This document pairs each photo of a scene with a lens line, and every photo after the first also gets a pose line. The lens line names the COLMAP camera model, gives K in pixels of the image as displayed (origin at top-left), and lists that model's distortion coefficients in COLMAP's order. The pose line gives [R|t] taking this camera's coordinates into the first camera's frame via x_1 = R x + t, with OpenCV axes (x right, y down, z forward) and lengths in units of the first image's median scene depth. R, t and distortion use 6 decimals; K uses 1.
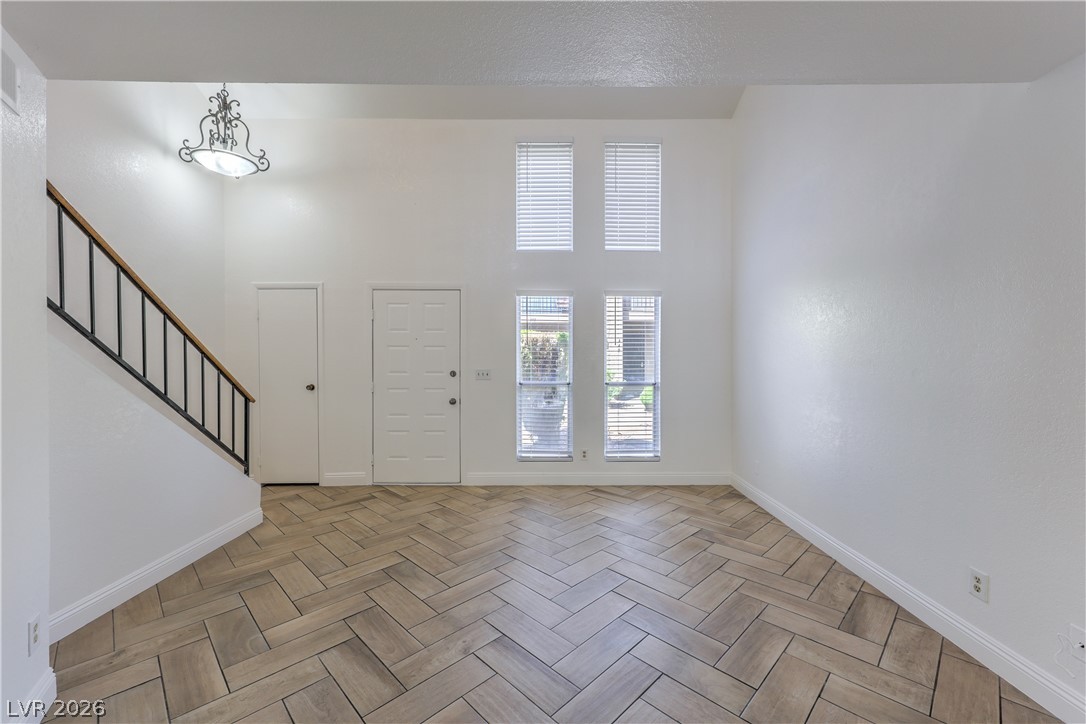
lens RADIAL K [[439.9, 0, 549.8], [0, 439.9, 360.2], [0, 0, 1]] dist [0.003242, 0.000480]
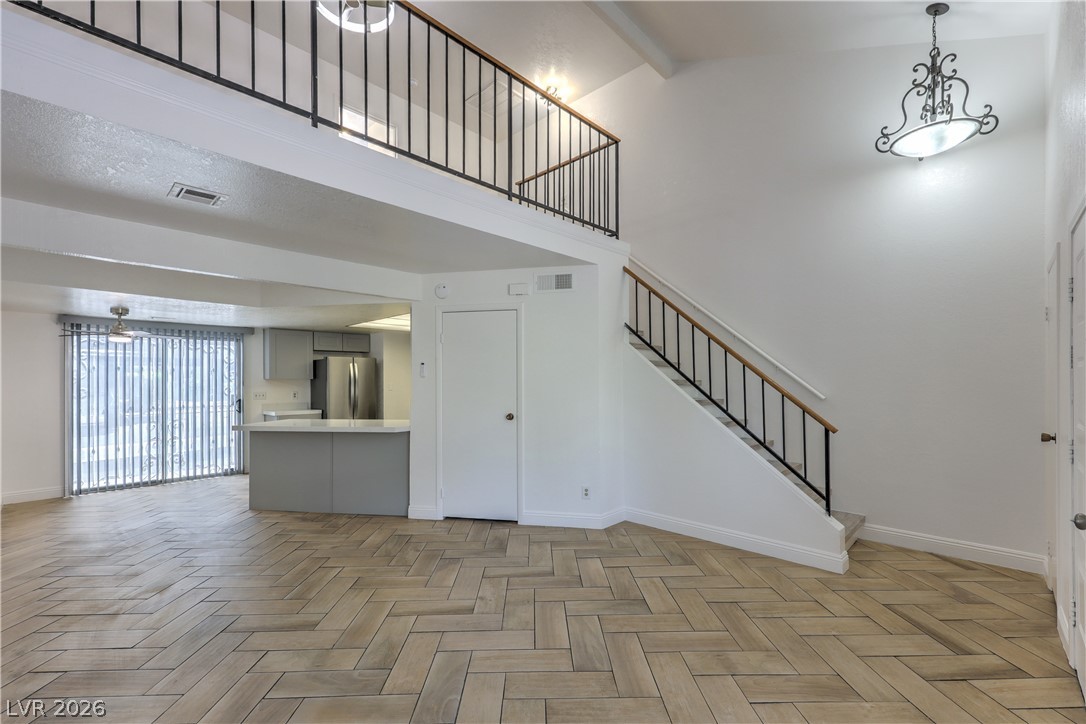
lens RADIAL K [[457.2, 0, 544.5], [0, 457.2, 381.0], [0, 0, 1]] dist [0.003326, -0.000202]
pose [[-0.693510, 0.004210, -0.720435, 0.349189], [-0.003474, 0.999952, 0.009188, -0.014251], [0.720439, 0.008875, -0.693462, 1.062402]]
